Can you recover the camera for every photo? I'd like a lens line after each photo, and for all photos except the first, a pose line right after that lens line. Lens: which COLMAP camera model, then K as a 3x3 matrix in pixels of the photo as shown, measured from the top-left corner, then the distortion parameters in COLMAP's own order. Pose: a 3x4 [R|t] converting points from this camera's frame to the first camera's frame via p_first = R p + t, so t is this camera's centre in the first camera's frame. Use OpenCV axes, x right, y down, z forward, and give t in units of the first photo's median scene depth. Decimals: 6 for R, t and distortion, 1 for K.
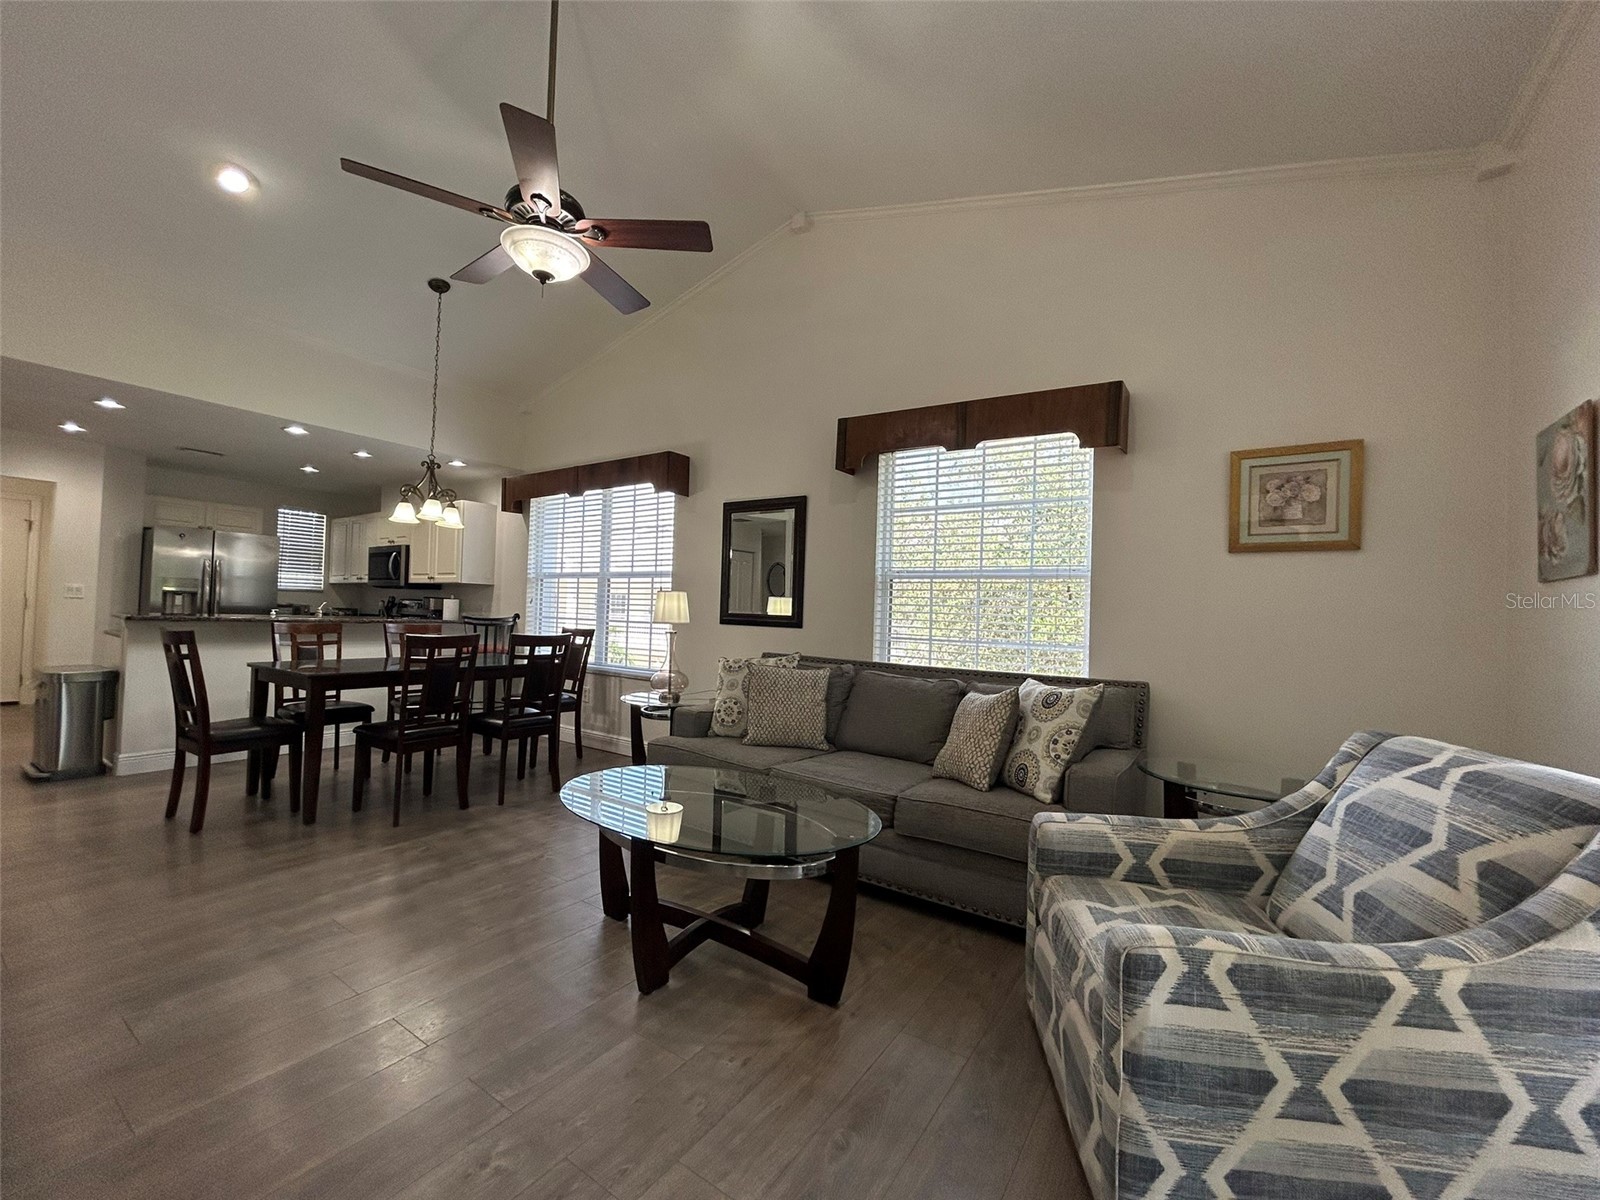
lens RADIAL K [[644.2, 0, 797.3], [0, 644.2, 599.9], [0, 0, 1]] dist [-0.000283, -0.000617]
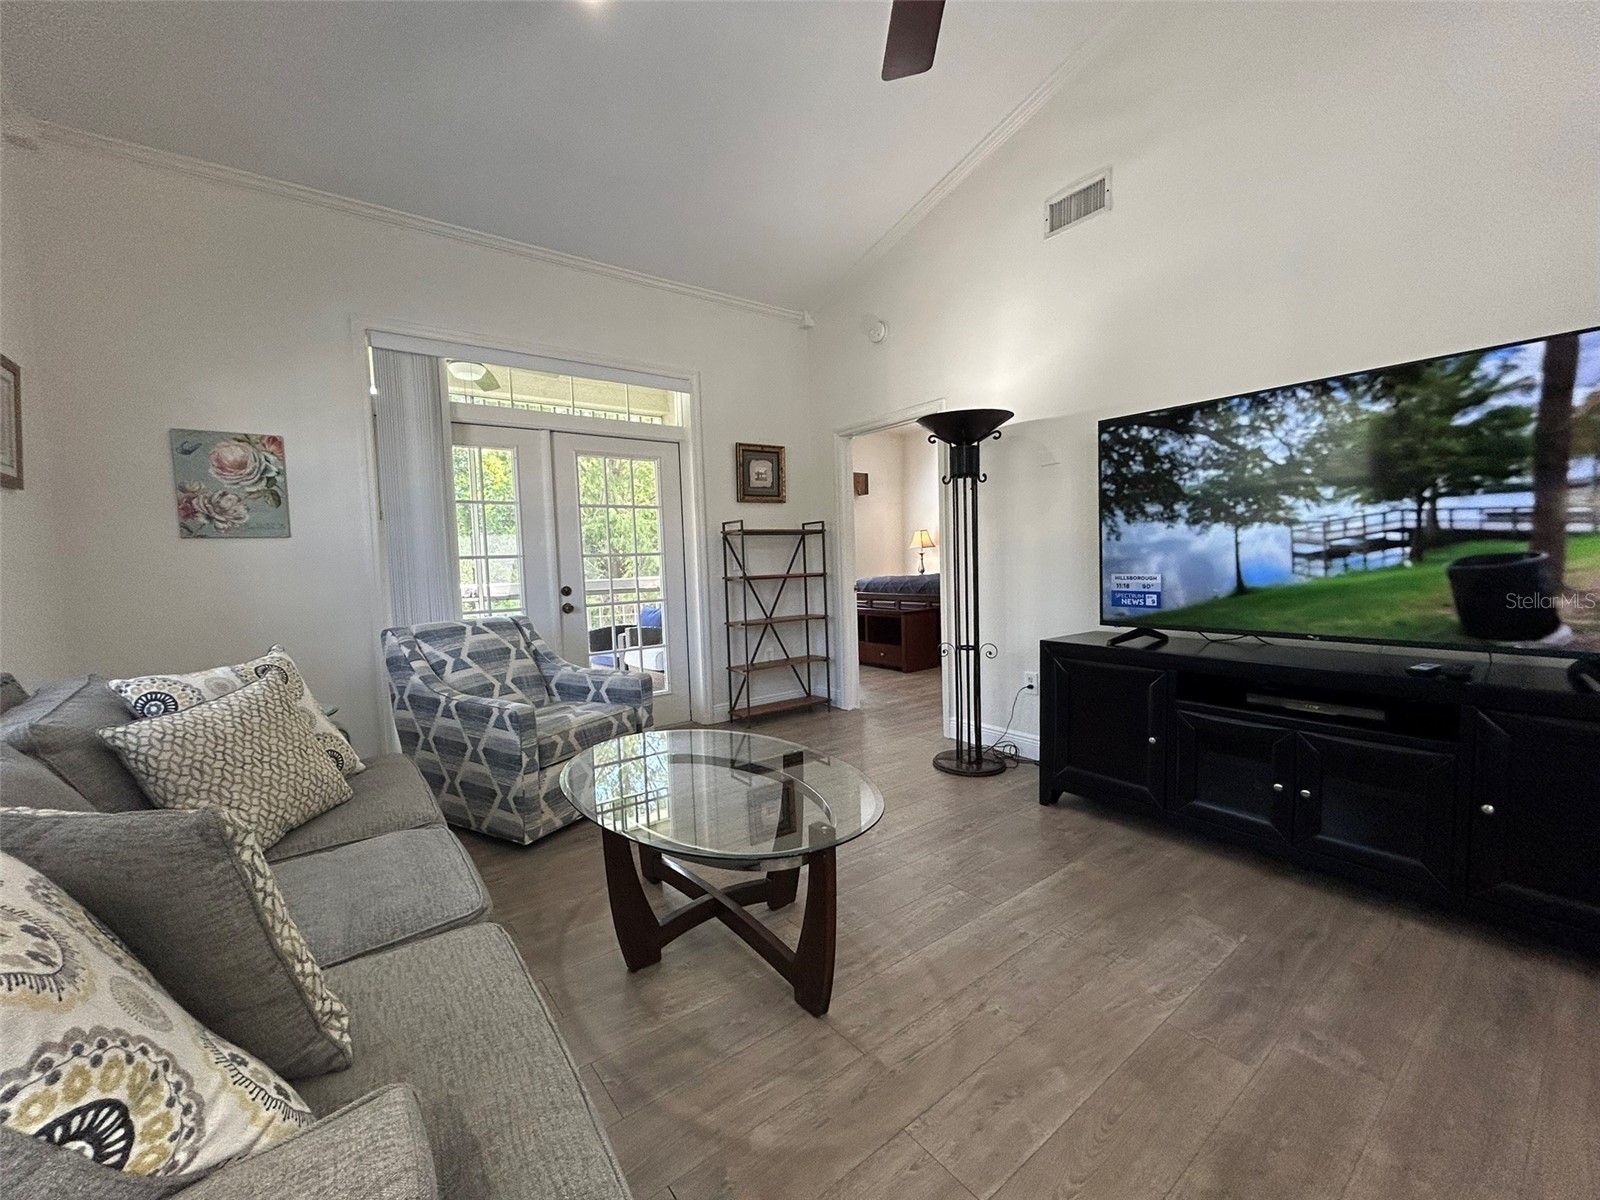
lens RADIAL K [[644.2, 0, 797.3], [0, 644.2, 599.9], [0, 0, 1]] dist [-0.000283, -0.000617]
pose [[-0.949342, -0.023838, 0.313340, -0.264552], [-0.007954, 0.998622, 0.051873, 0.011398], [-0.314145, 0.046753, -0.948223, 0.910789]]
